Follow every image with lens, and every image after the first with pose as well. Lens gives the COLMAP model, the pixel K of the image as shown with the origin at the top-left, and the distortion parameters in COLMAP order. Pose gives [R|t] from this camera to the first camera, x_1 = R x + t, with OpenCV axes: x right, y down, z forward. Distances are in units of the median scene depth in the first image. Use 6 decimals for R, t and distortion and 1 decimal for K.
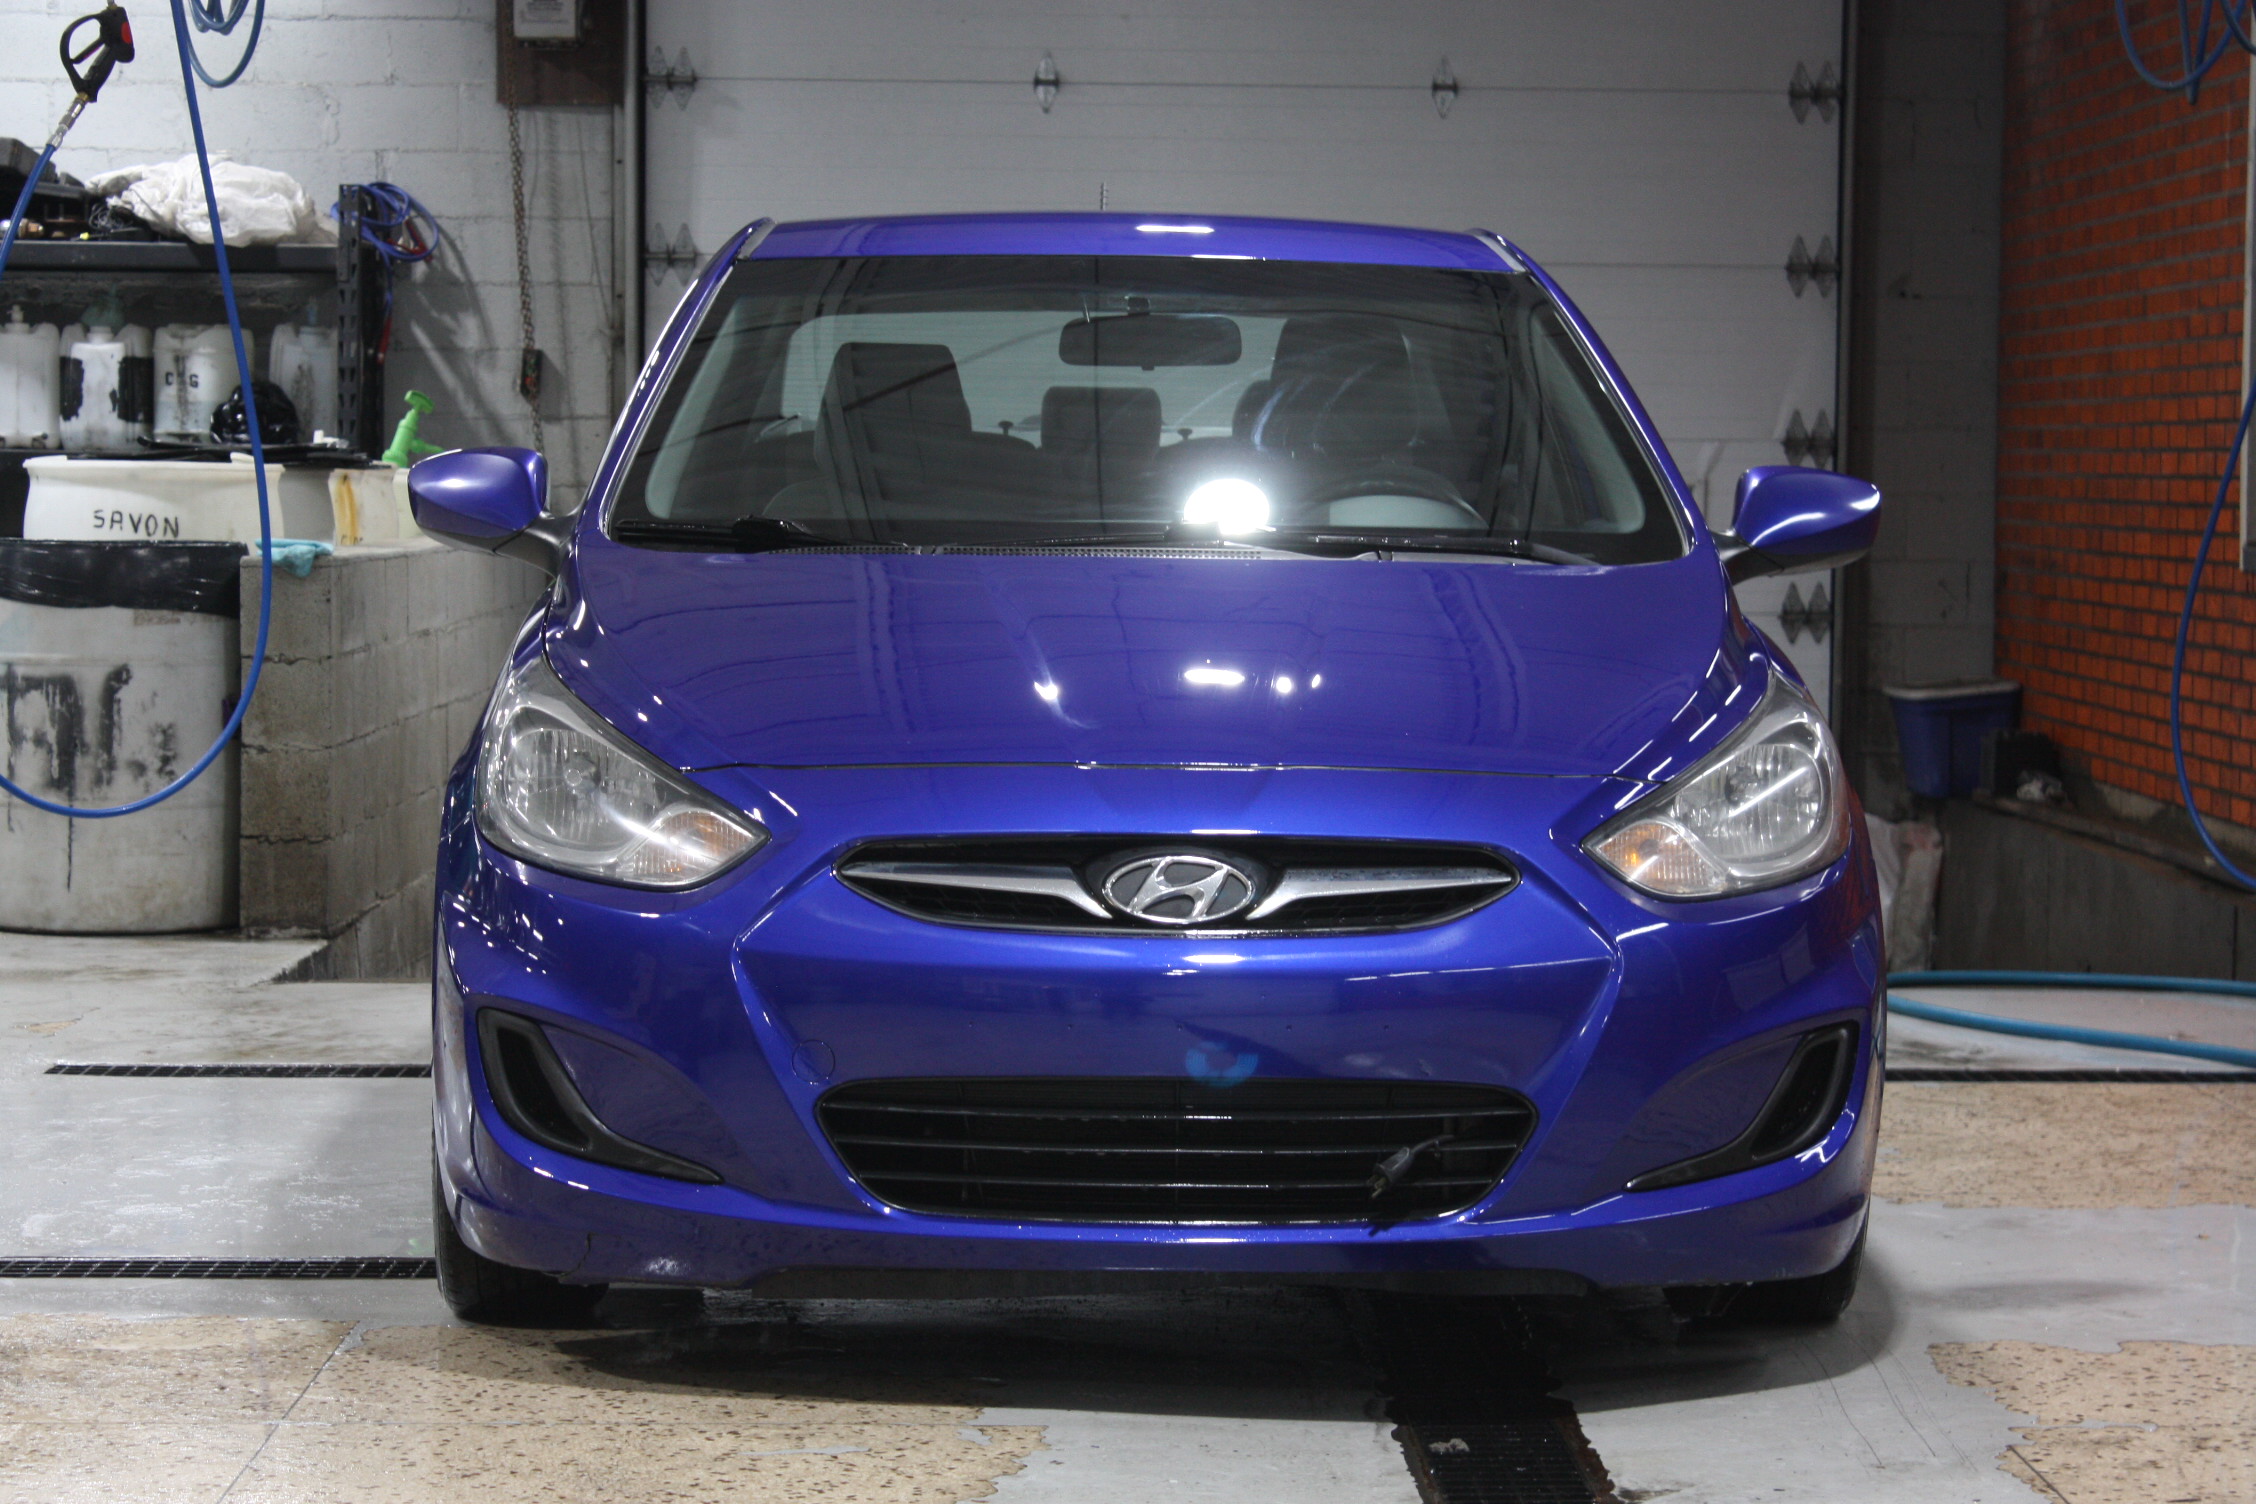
lens RADIAL K [[5596.5, 0, 1128.4], [0, 5596.5, 750.0], [0, 0, 1]] dist [0.126919, 0.000000]
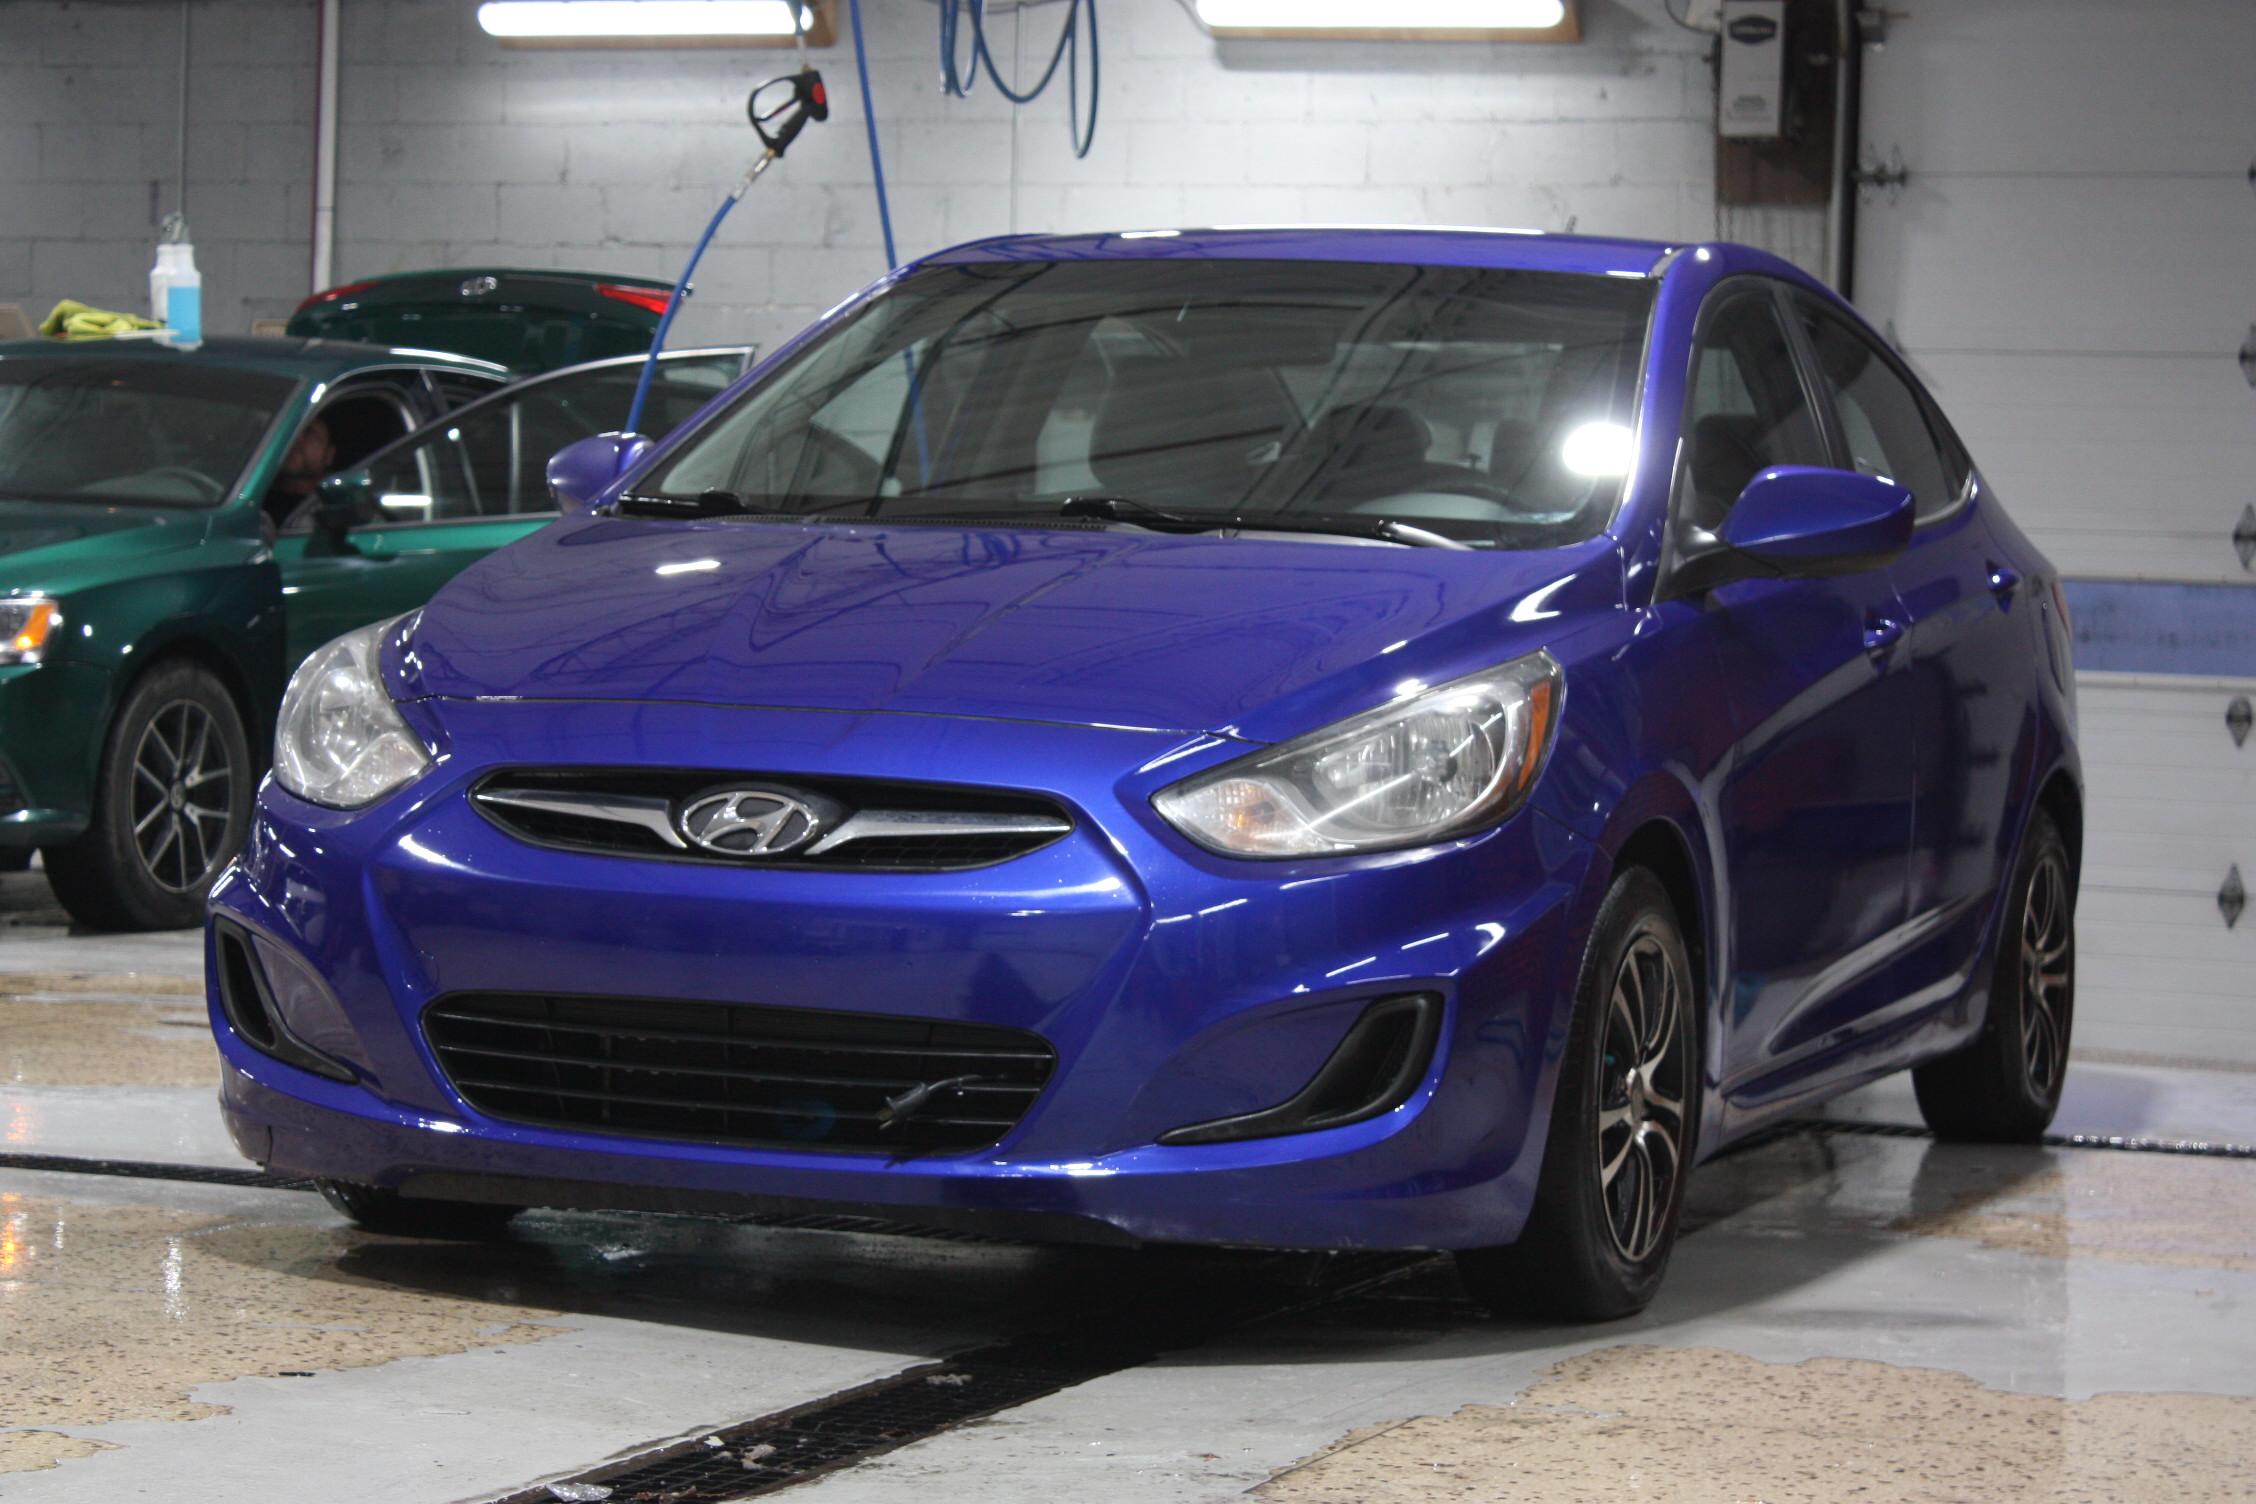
lens RADIAL K [[5596.5, 0, 1127.7], [0, 5596.5, 754.4], [0, 0, 1]] dist [0.126919, 0.000000]
pose [[0.913107, 0.031550, -0.406496, 0.487127], [-0.045586, 0.998650, -0.024889, 0.034386], [0.405163, 0.041257, 0.913313, 0.082870]]
